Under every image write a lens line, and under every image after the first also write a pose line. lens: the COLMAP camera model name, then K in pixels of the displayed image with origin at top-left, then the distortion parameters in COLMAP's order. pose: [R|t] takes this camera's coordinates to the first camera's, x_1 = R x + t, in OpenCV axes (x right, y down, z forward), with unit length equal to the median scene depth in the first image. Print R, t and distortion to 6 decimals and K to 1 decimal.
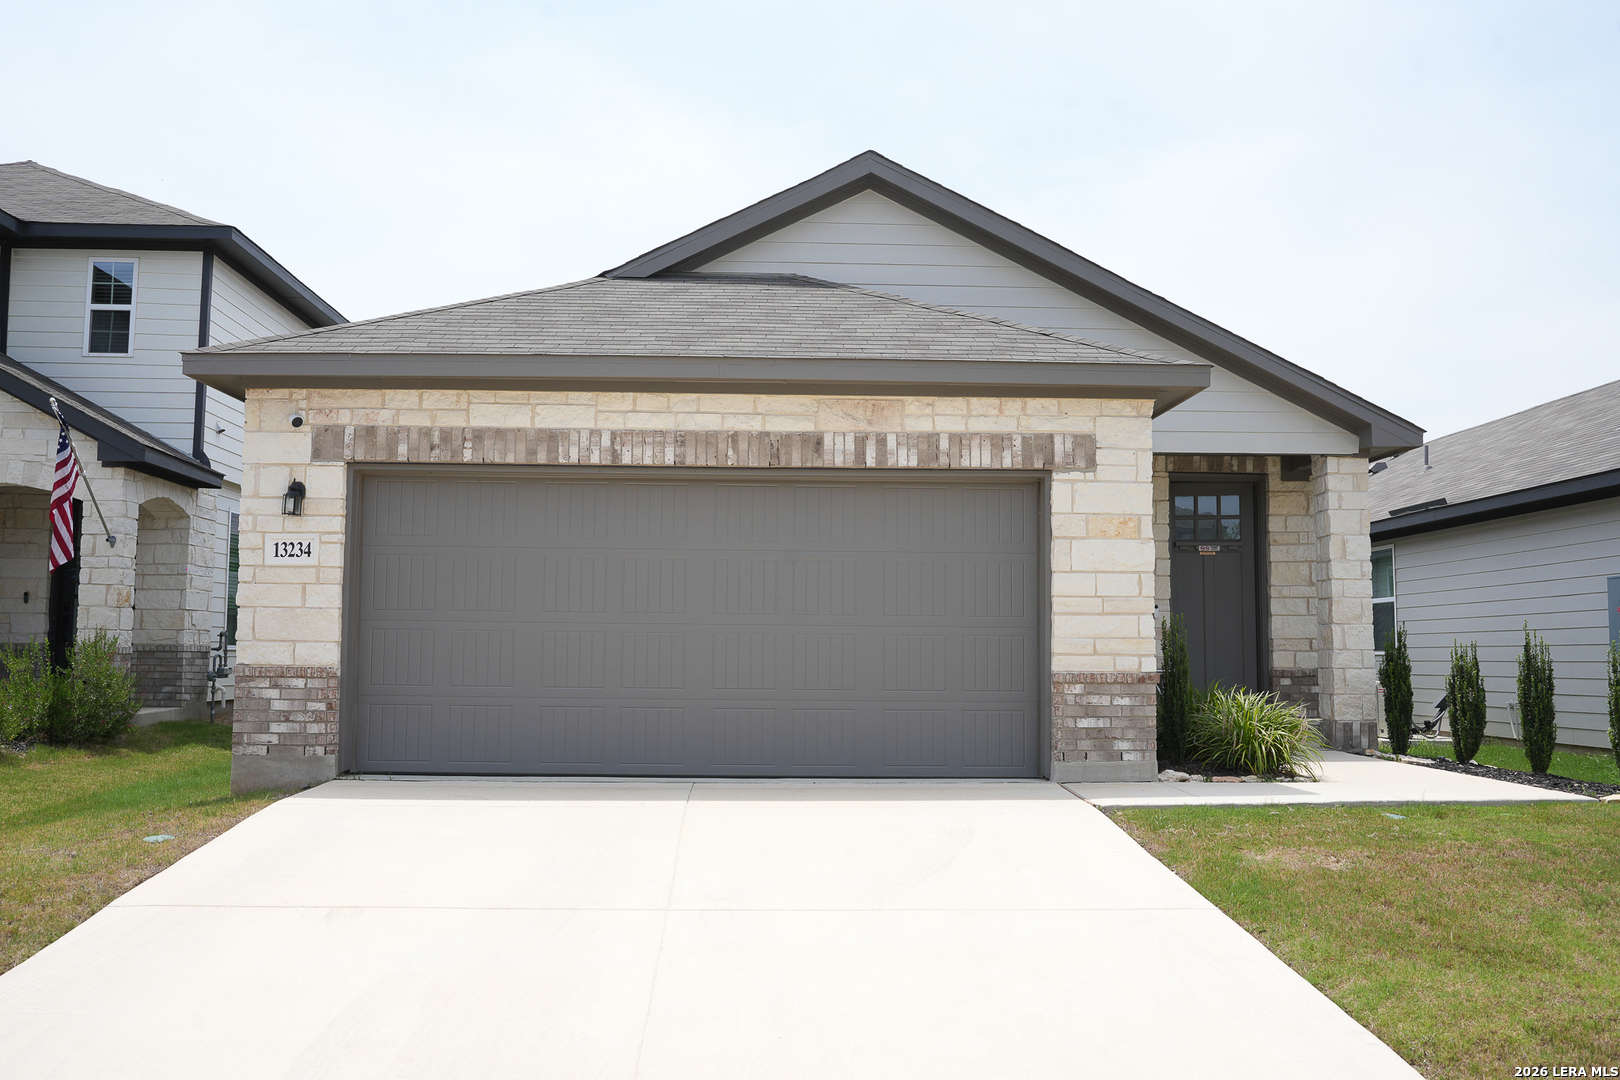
lens RADIAL K [[1382.1, 0, 802.8], [0, 1382.1, 545.6], [0, 0, 1]] dist [-0.036586, 0.005812]
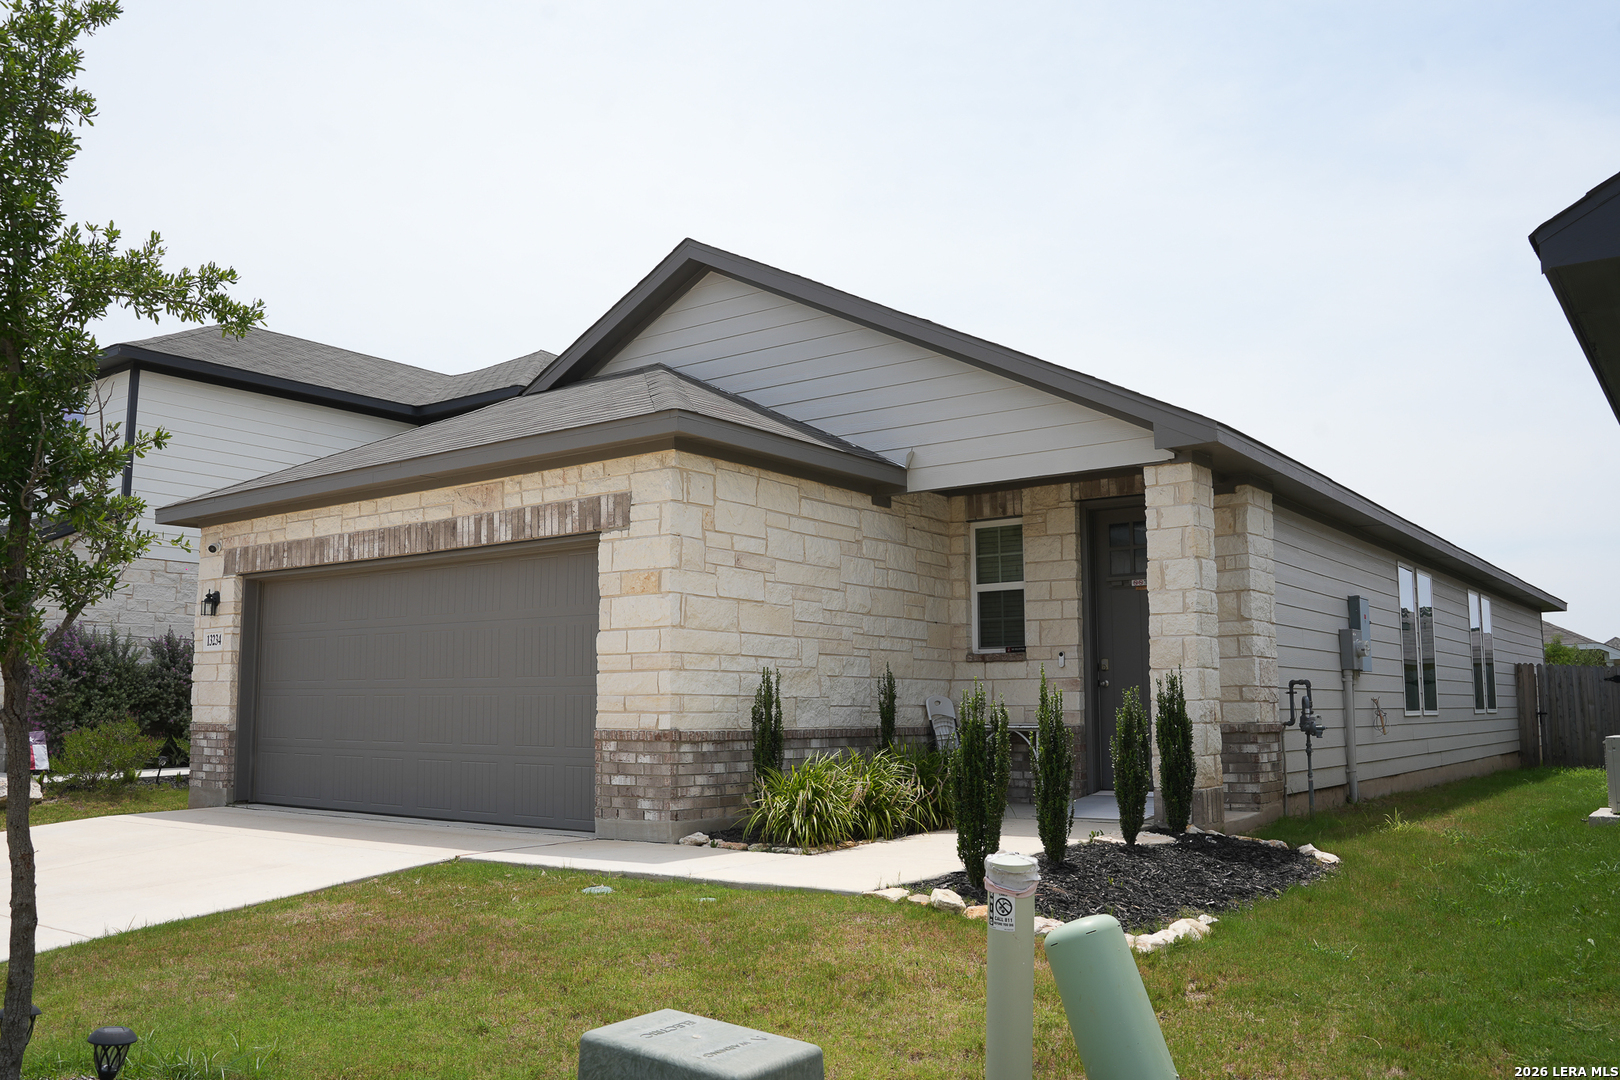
lens RADIAL K [[1309.7, 0, 801.7], [0, 1309.7, 543.6], [0, 0, 1]] dist [-0.094559, 0.058593]
pose [[0.785435, -0.088616, -0.612568, 0.896395], [0.058439, 0.995894, -0.069138, 0.030207], [0.616180, 0.018506, 0.787388, 0.329997]]
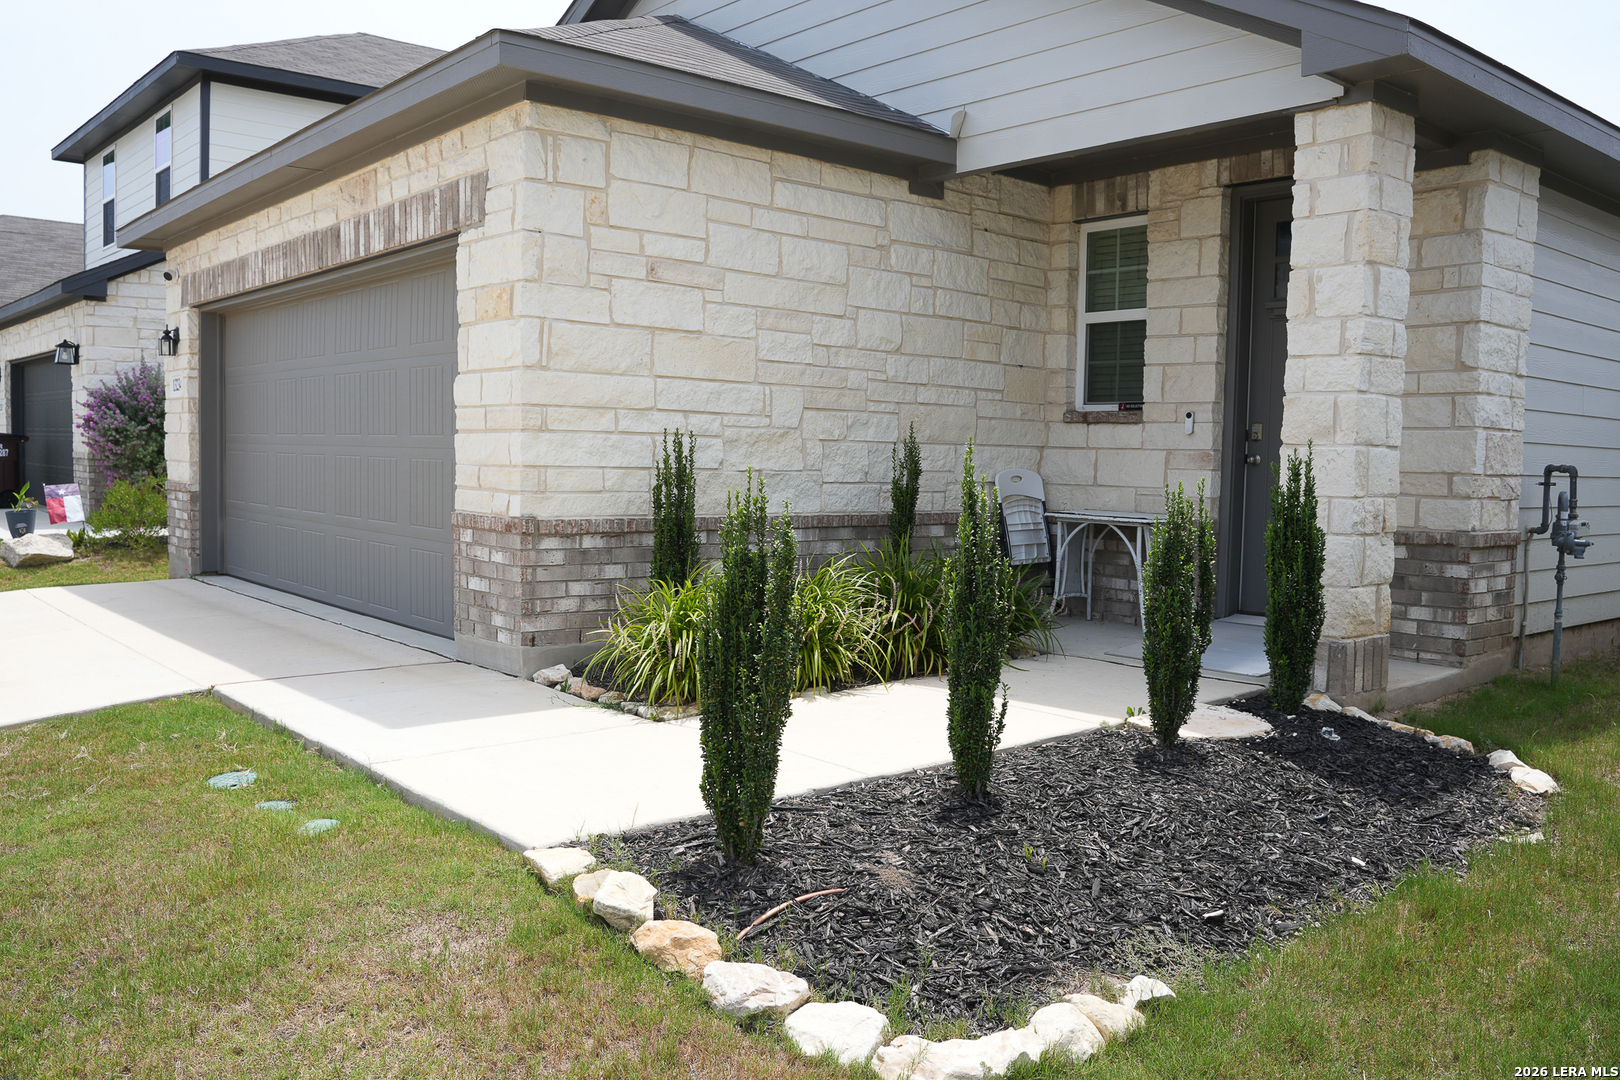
lens RADIAL K [[1309.7, 0, 806.4], [0, 1309.7, 538.7], [0, 0, 1]] dist [-0.094559, 0.058593]
pose [[0.627008, 0.055549, -0.777030, 0.830158], [0.046547, 0.993001, 0.108549, 0.039591], [0.777621, -0.104229, 0.620034, 0.709554]]
